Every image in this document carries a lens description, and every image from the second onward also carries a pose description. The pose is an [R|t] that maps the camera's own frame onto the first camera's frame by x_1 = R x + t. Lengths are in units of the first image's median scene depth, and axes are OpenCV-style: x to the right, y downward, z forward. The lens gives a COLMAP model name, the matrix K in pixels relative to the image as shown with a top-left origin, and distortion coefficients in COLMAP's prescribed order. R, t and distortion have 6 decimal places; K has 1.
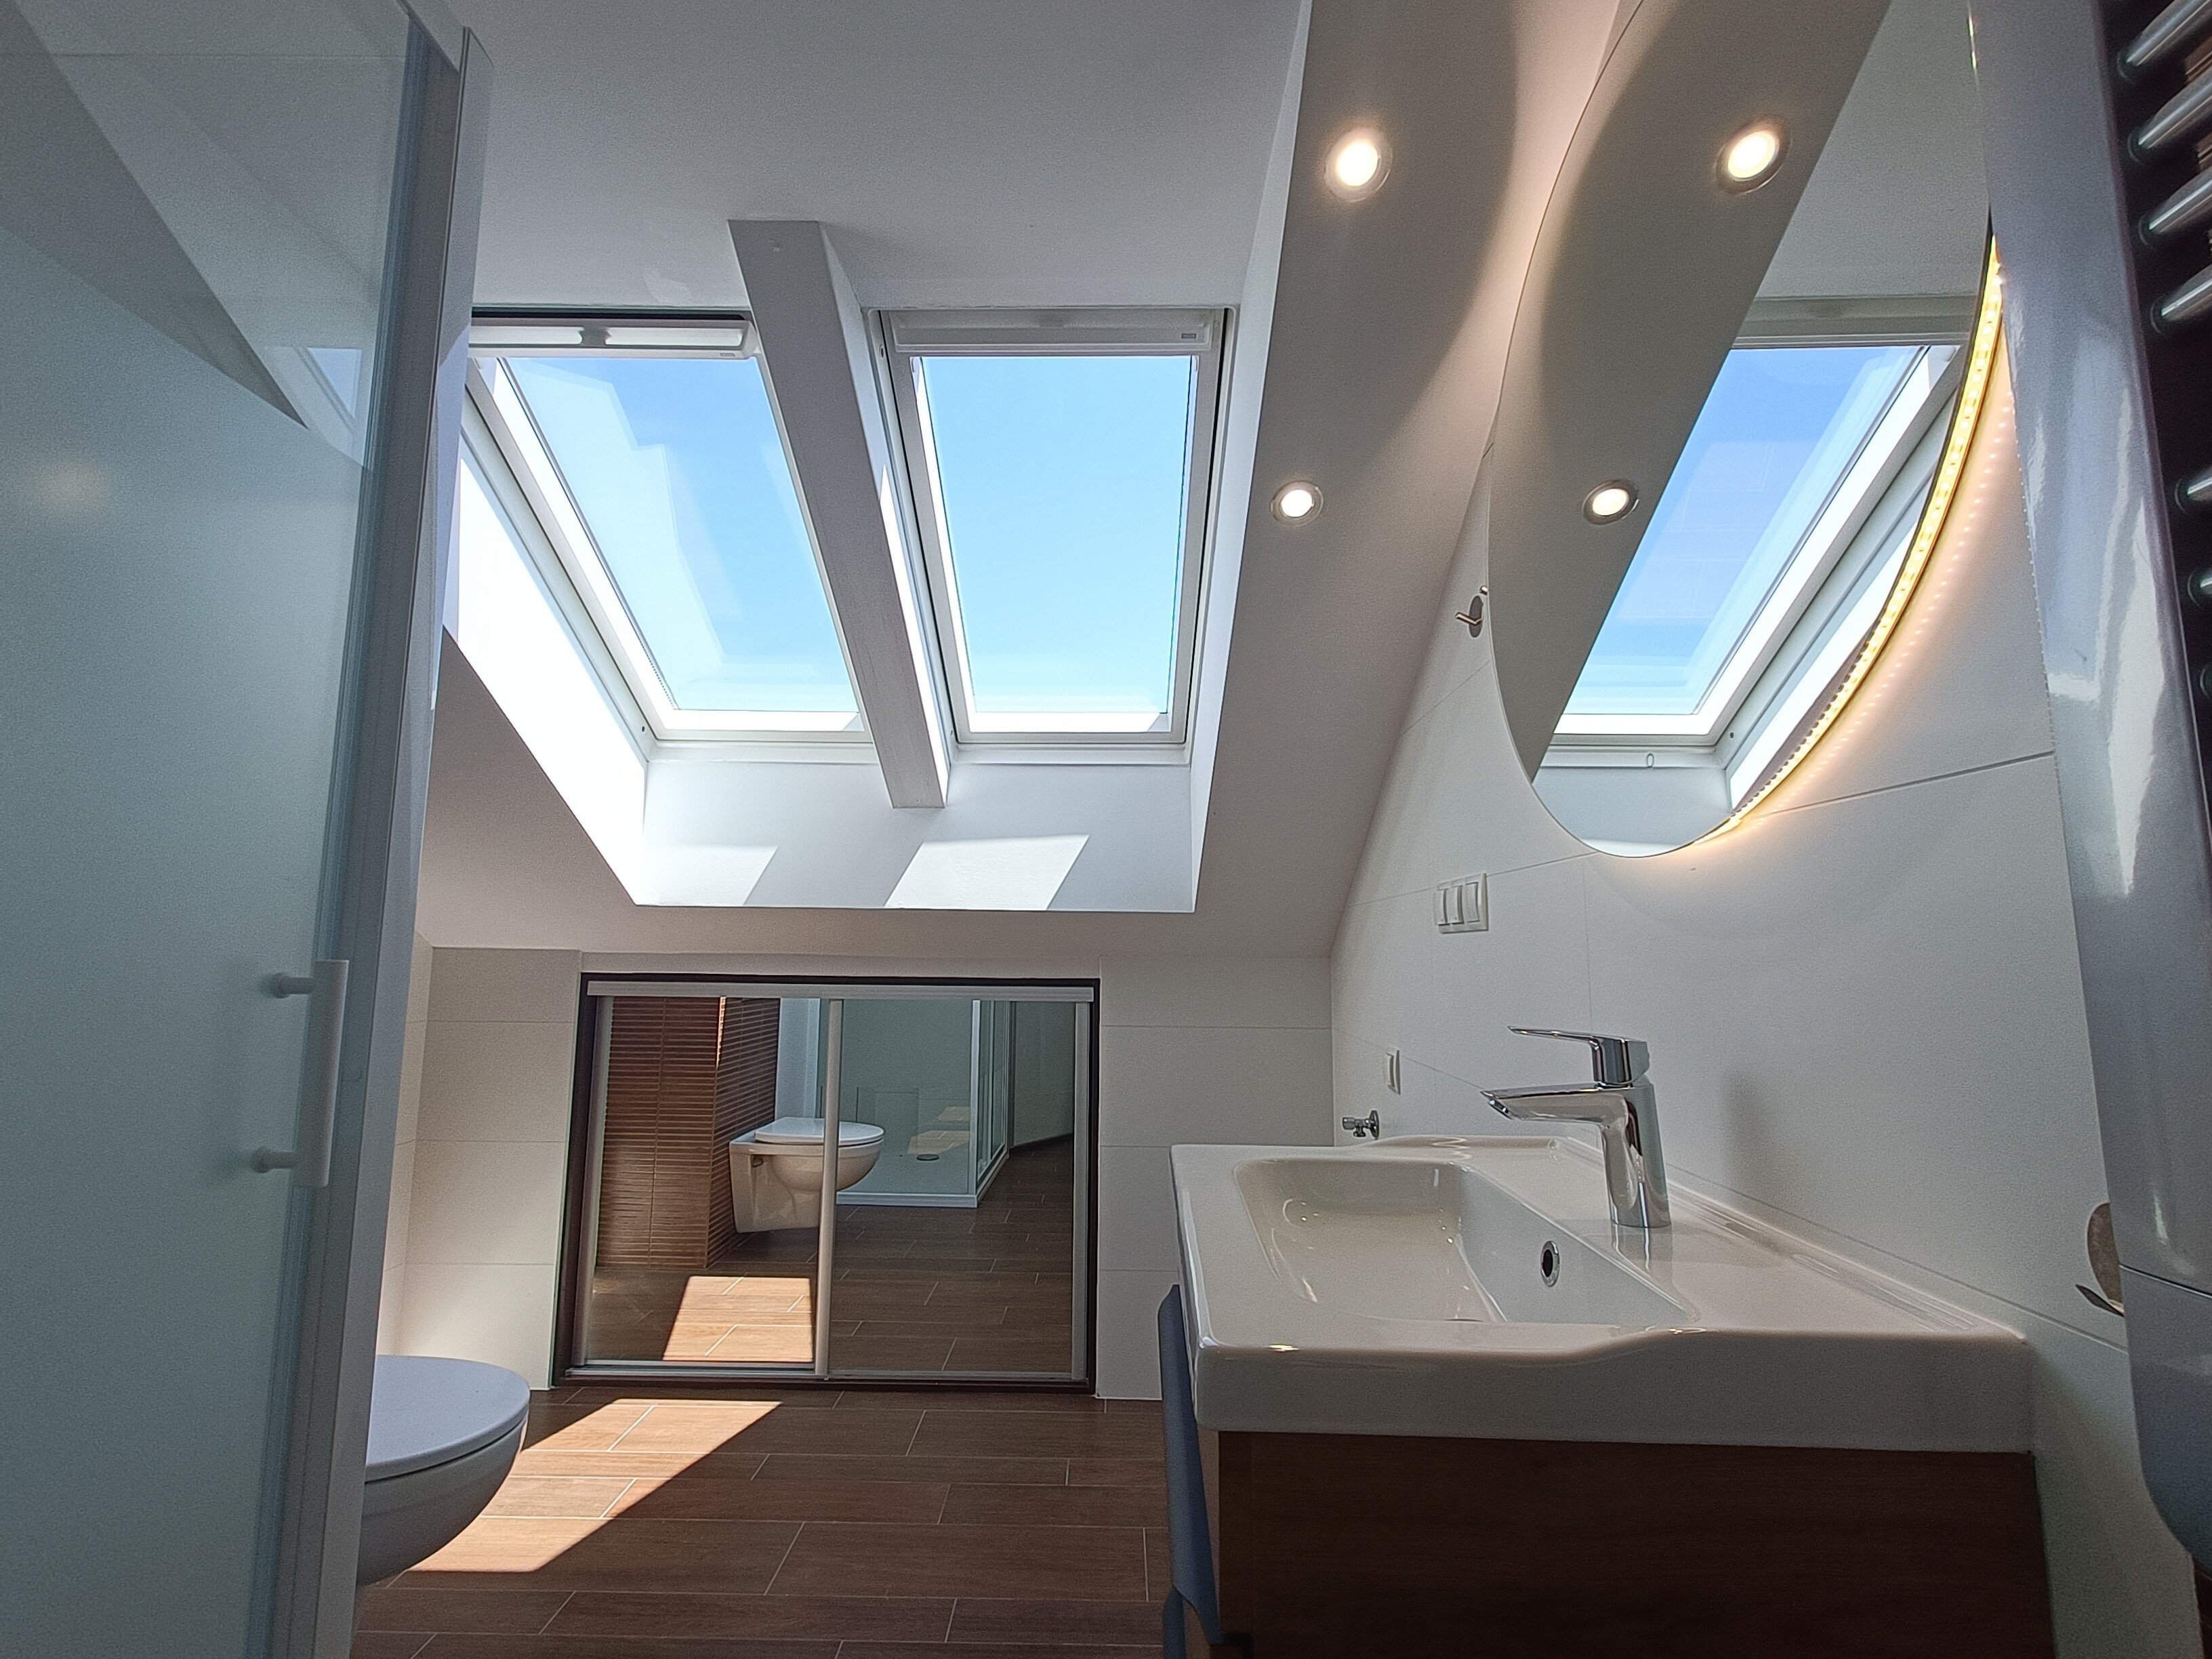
lens RADIAL K [[992.3, 0, 1100.1], [0, 992.3, 834.4], [0, 0, 1]] dist [0.001956, -0.001819]
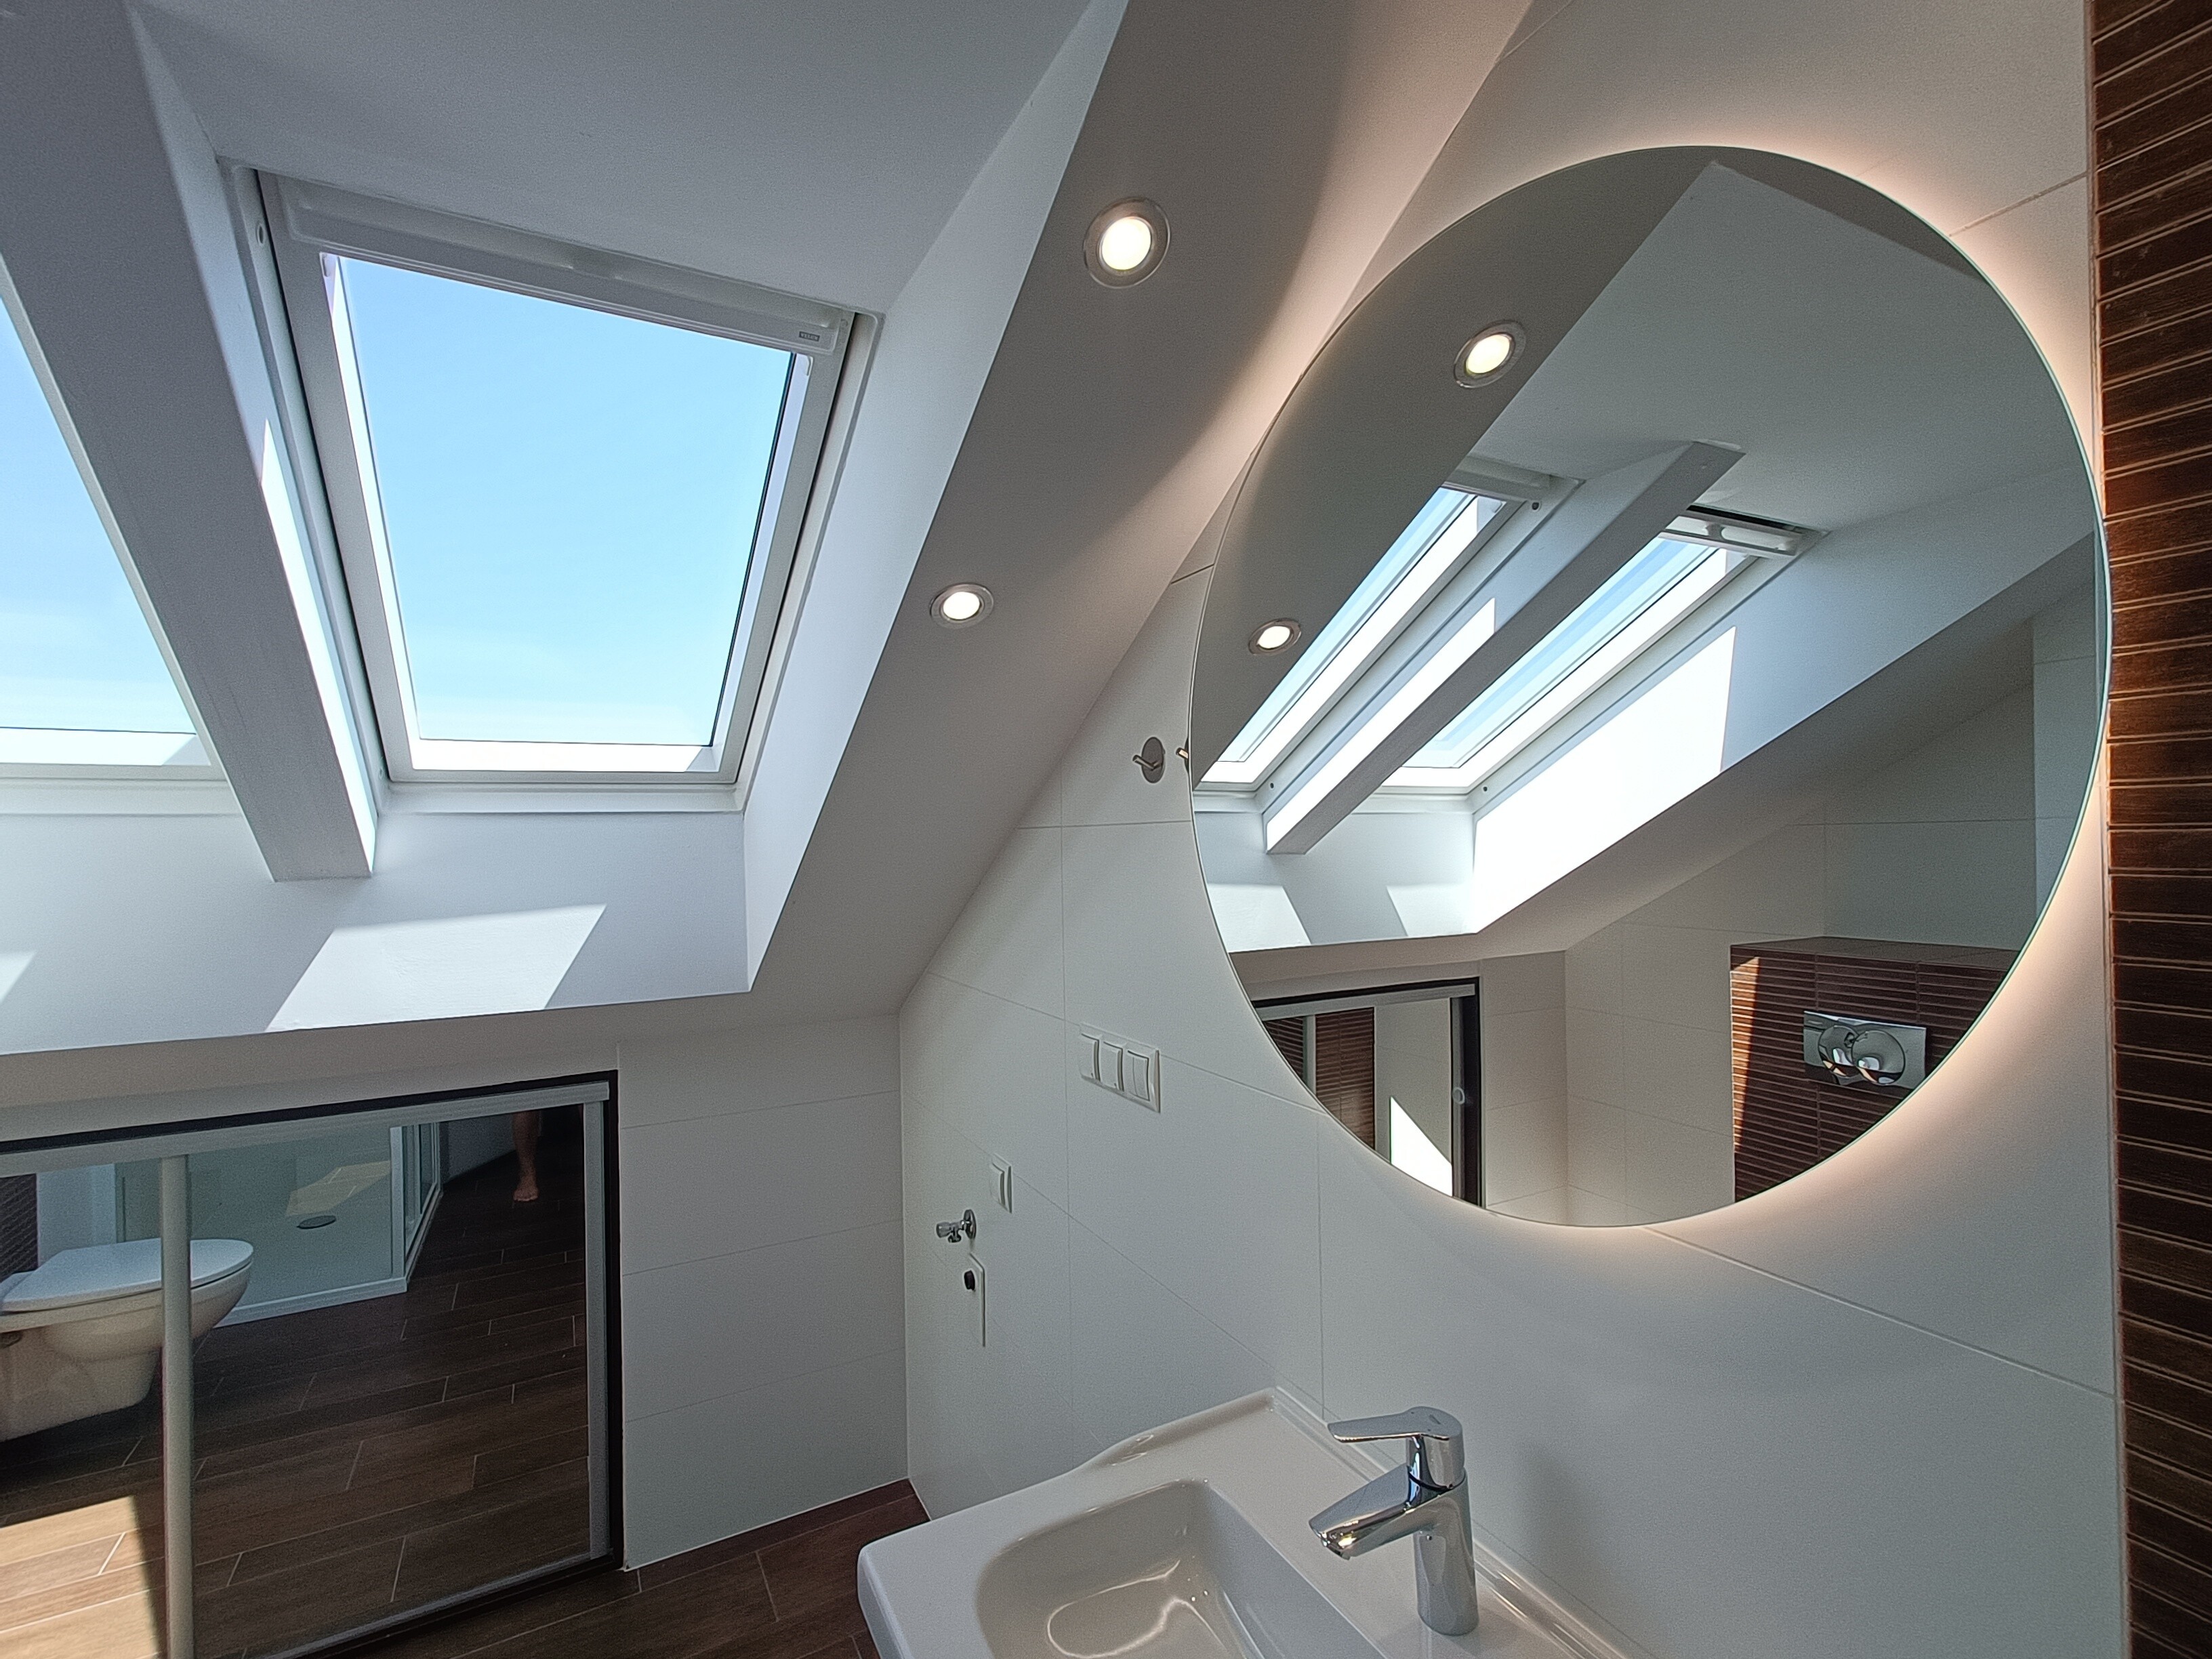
lens RADIAL K [[992.3, 0, 1107.8], [0, 992.3, 828.7], [0, 0, 1]] dist [0.001956, -0.001819]
pose [[0.862002, -0.020383, 0.506495, -0.064859], [-0.036153, 0.994174, 0.101538, -0.151231], [-0.505614, -0.105838, 0.856244, 0.154039]]
